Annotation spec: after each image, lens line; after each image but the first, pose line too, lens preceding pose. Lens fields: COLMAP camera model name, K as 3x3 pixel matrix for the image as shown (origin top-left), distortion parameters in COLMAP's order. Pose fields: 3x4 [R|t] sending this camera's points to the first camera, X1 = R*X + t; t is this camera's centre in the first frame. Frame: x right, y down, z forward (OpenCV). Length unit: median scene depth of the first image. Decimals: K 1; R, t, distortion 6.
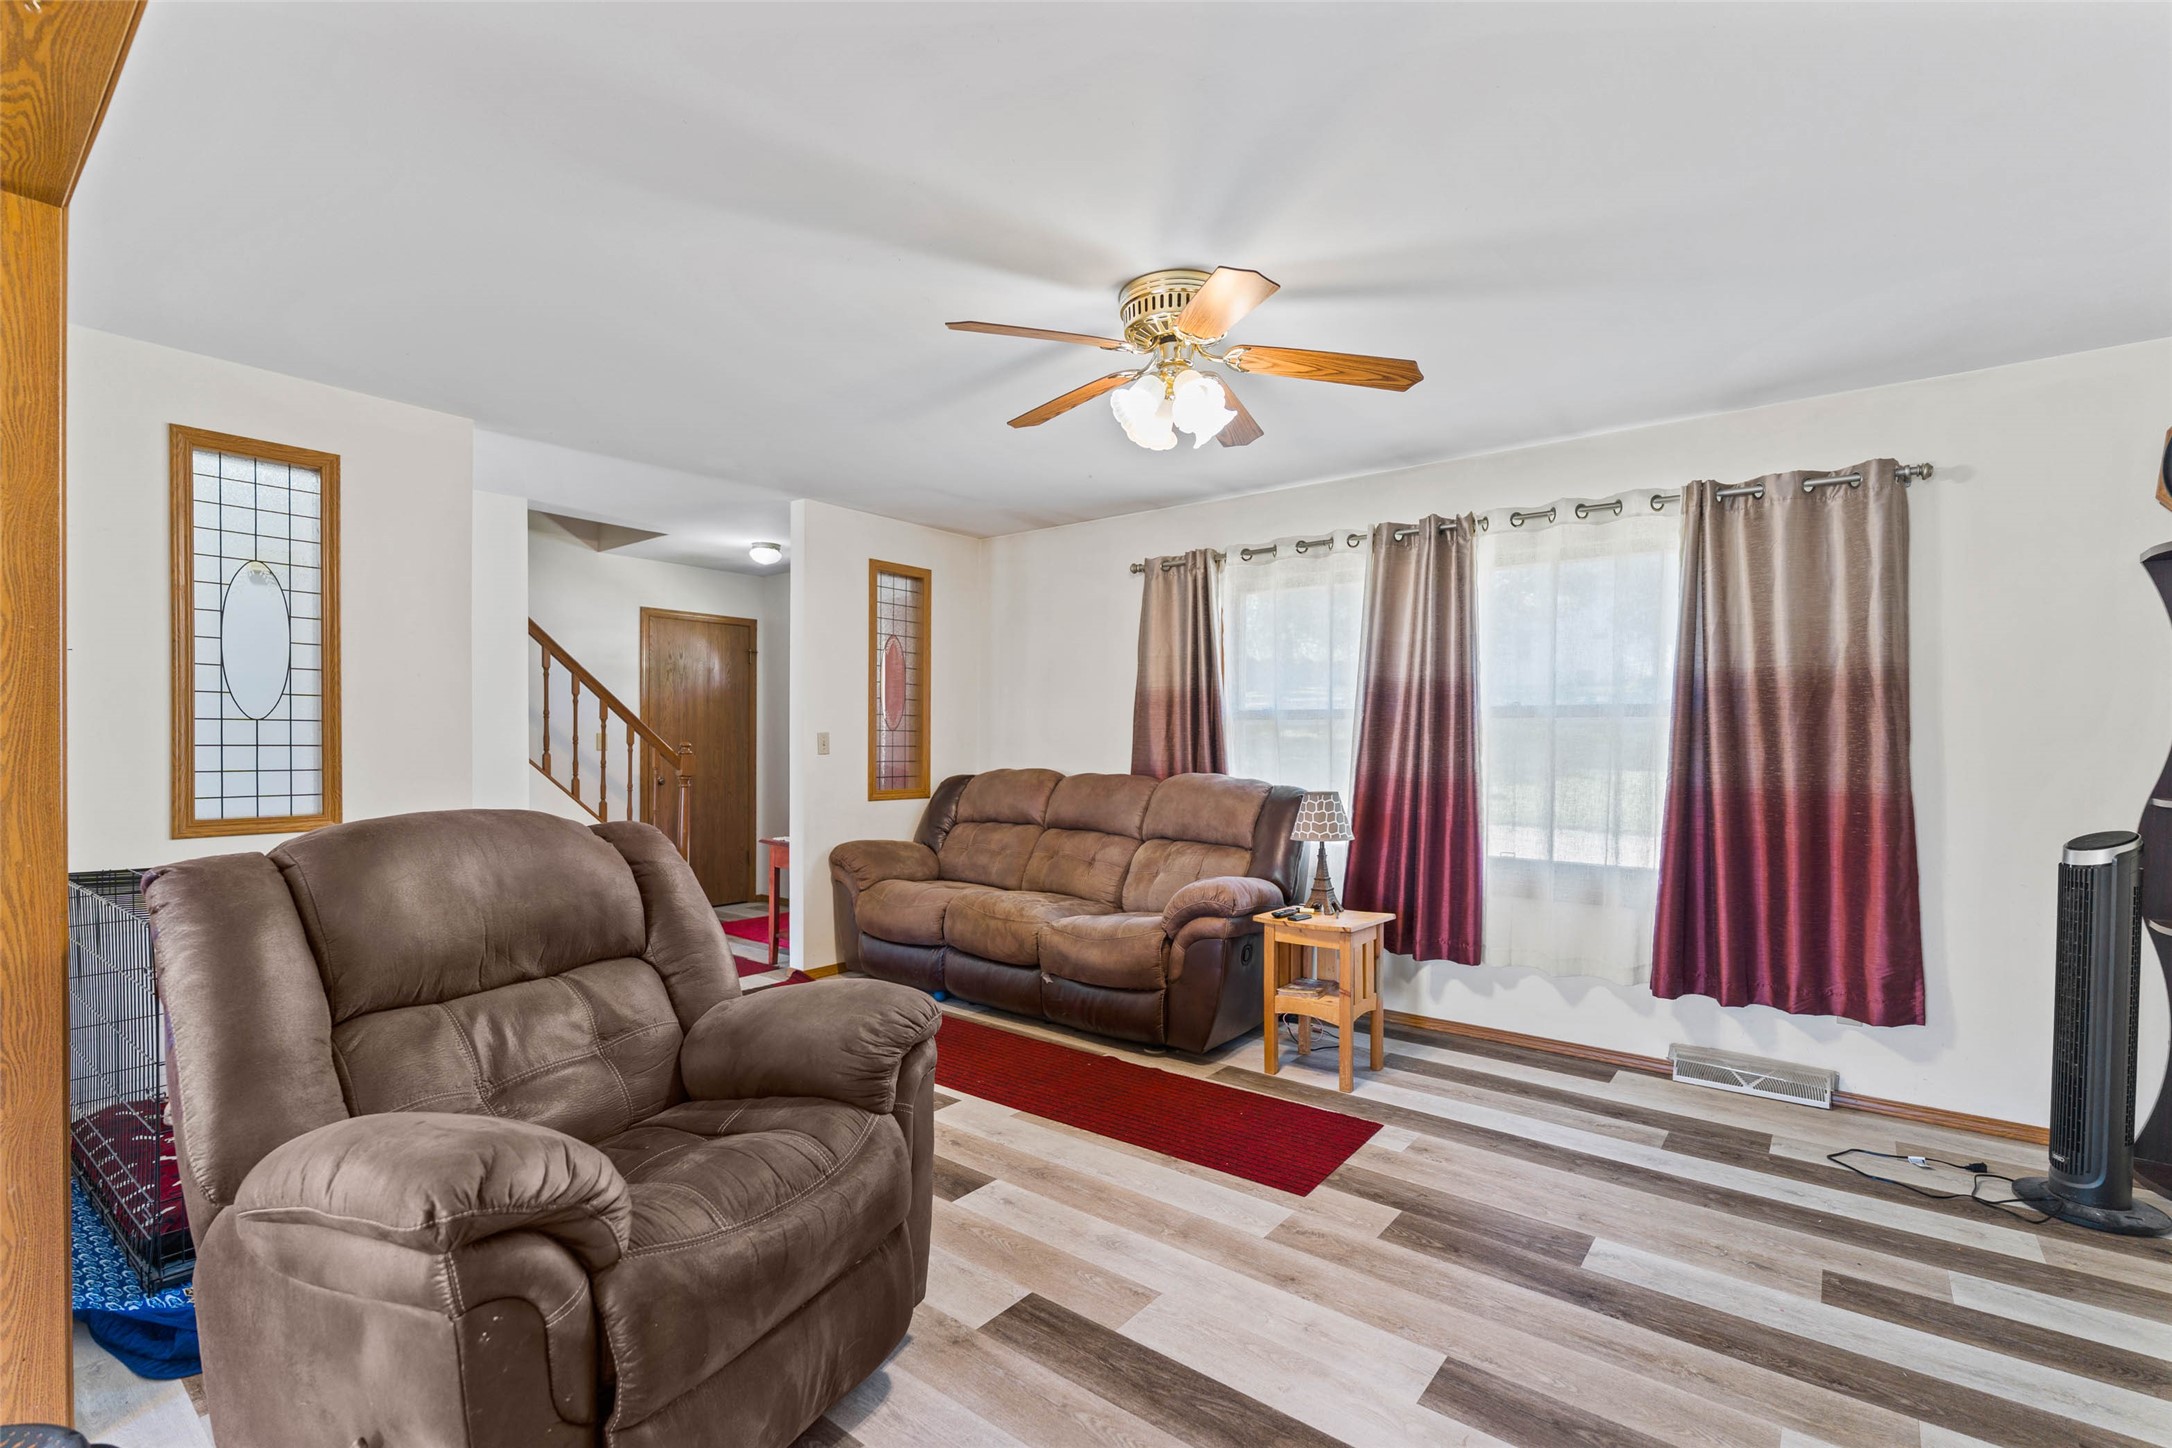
lens RADIAL K [[963.0, 0, 1101.1], [0, 963.0, 751.8], [0, 0, 1]] dist [-0.009382, 0.002994]
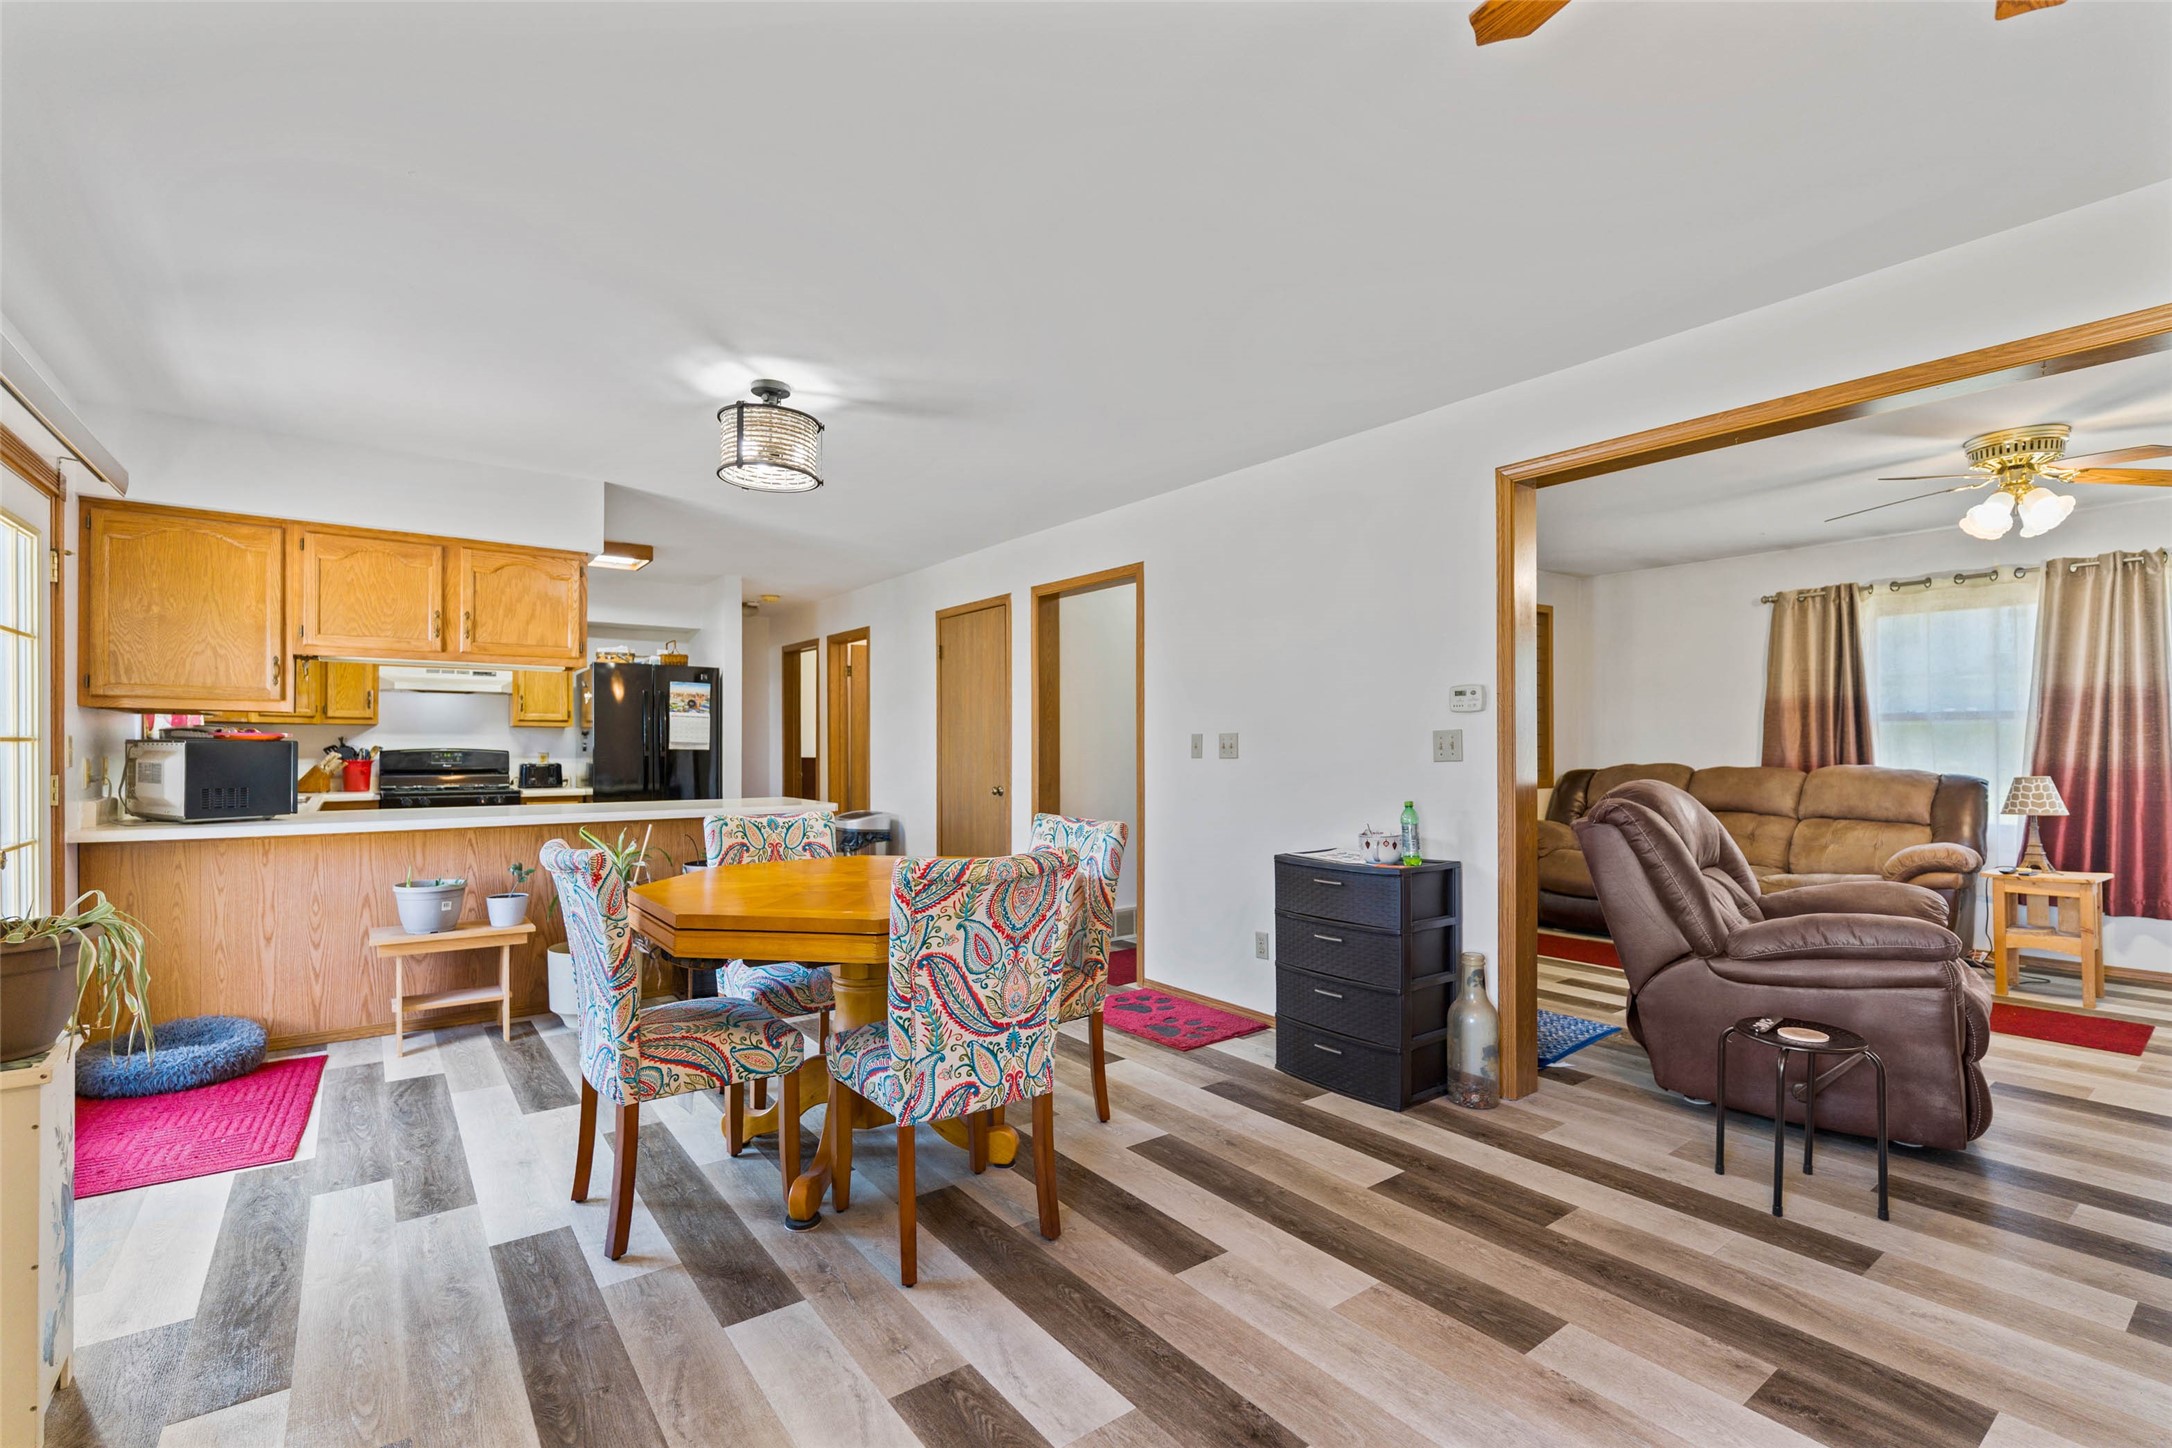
lens RADIAL K [[963.0, 0, 1081.2], [0, 963.0, 744.1], [0, 0, 1]] dist [-0.009382, 0.002994]
pose [[0.962587, -0.009724, -0.270798, -0.678478], [0.006079, 0.999879, -0.014297, 0.008961], [0.270905, 0.012116, 0.962530, -0.591462]]
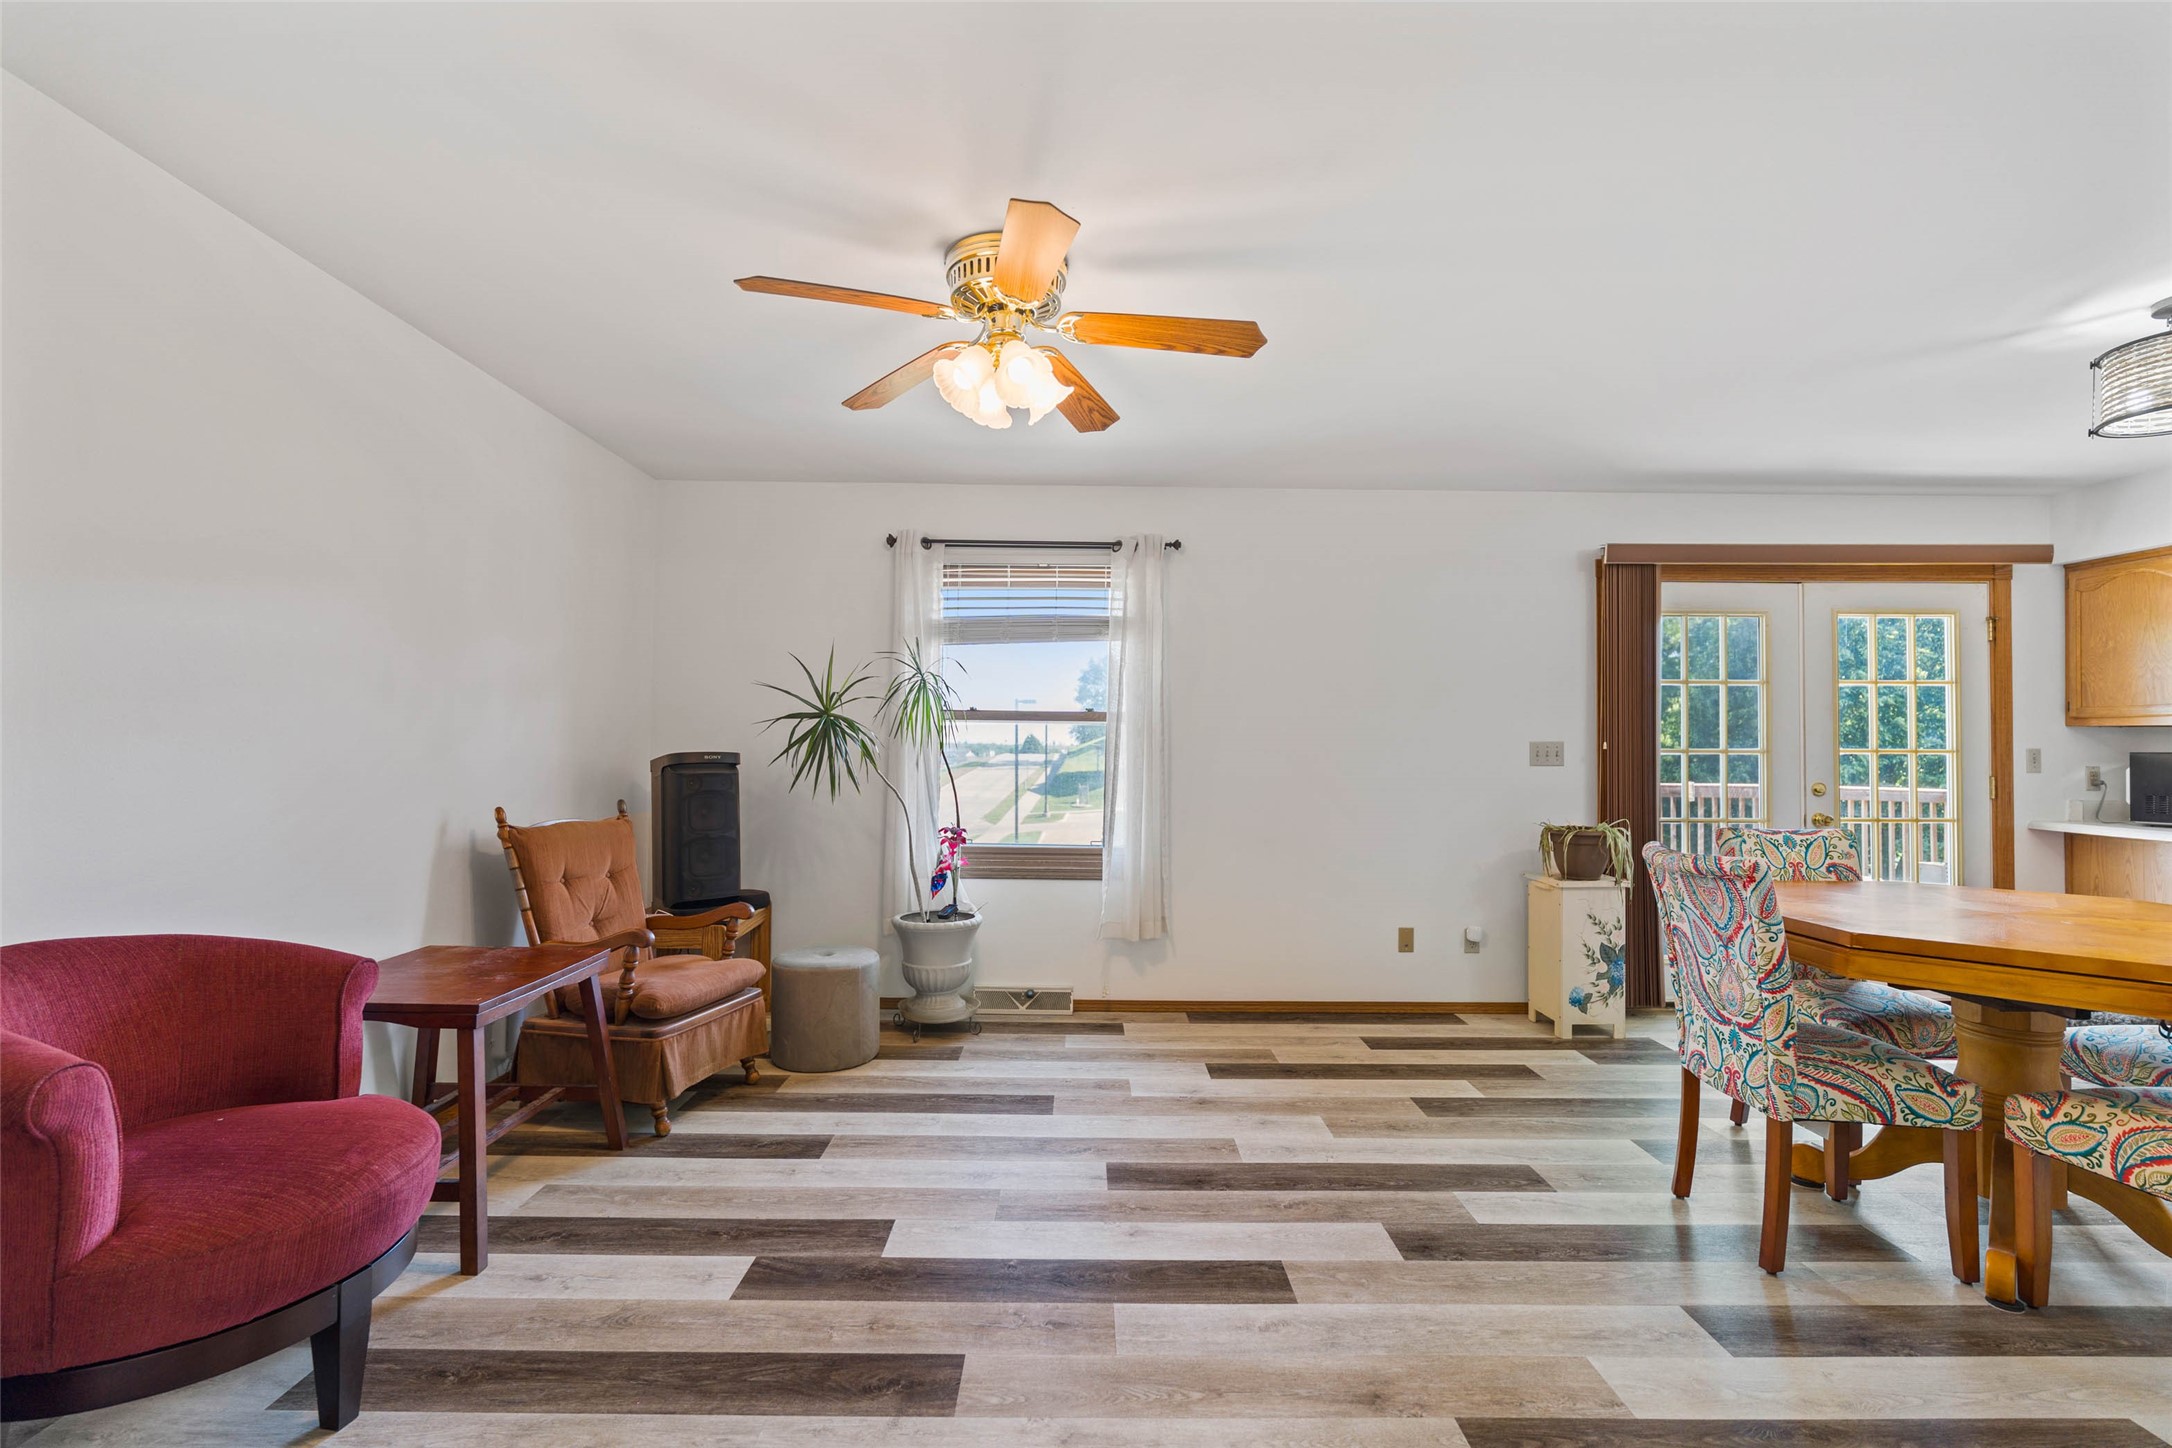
lens RADIAL K [[963.0, 0, 1087.6], [0, 963.0, 729.3], [0, 0, 1]] dist [-0.009382, 0.002994]
pose [[-0.787742, -0.028199, -0.615360, -0.119526], [-0.021904, 0.999602, -0.017767, 0.004824], [0.615616, -0.000517, -0.788046, 0.281810]]
